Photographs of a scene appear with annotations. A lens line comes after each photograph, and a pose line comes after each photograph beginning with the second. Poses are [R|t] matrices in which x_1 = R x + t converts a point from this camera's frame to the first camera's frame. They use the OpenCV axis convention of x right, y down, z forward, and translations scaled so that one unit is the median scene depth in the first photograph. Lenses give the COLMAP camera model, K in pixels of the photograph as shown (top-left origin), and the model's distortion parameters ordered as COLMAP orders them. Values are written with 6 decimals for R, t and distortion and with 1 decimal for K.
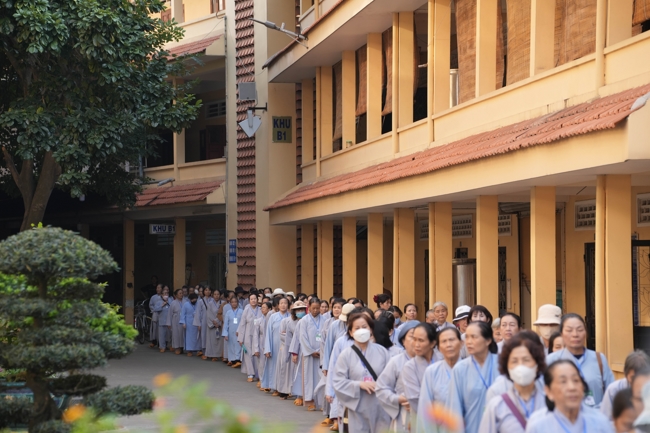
lens RADIAL K [[2217.2, 0, 324.9], [0, 2217.2, 214.3], [0, 0, 1]] dist [0.243553, 0.000000]
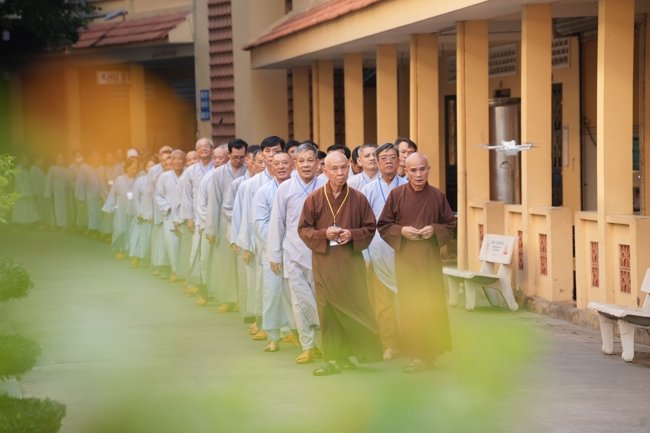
lens RADIAL K [[2847.5, 0, 321.9], [0, 2847.5, 217.0], [0, 0, 1]] dist [1.644775, 0.000000]
pose [[0.999943, -0.010576, -0.001619, 0.002476], [0.010649, 0.998401, 0.055522, 0.004710], [0.001029, -0.055536, 0.998456, 0.034737]]
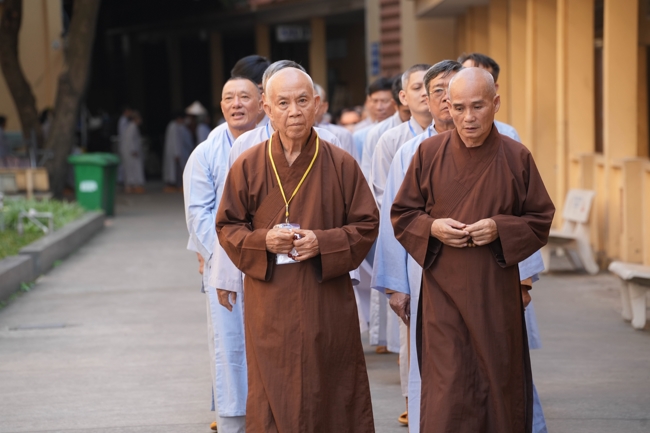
lens RADIAL K [[2847.5, 0, 329.5], [0, 2847.5, 217.8], [0, 0, 1]] dist [1.644775, 0.000000]
pose [[0.997912, -0.015791, -0.062632, 0.021618], [0.020183, 0.997333, 0.070134, 0.016300], [0.061358, -0.071252, 0.995569, 0.282344]]
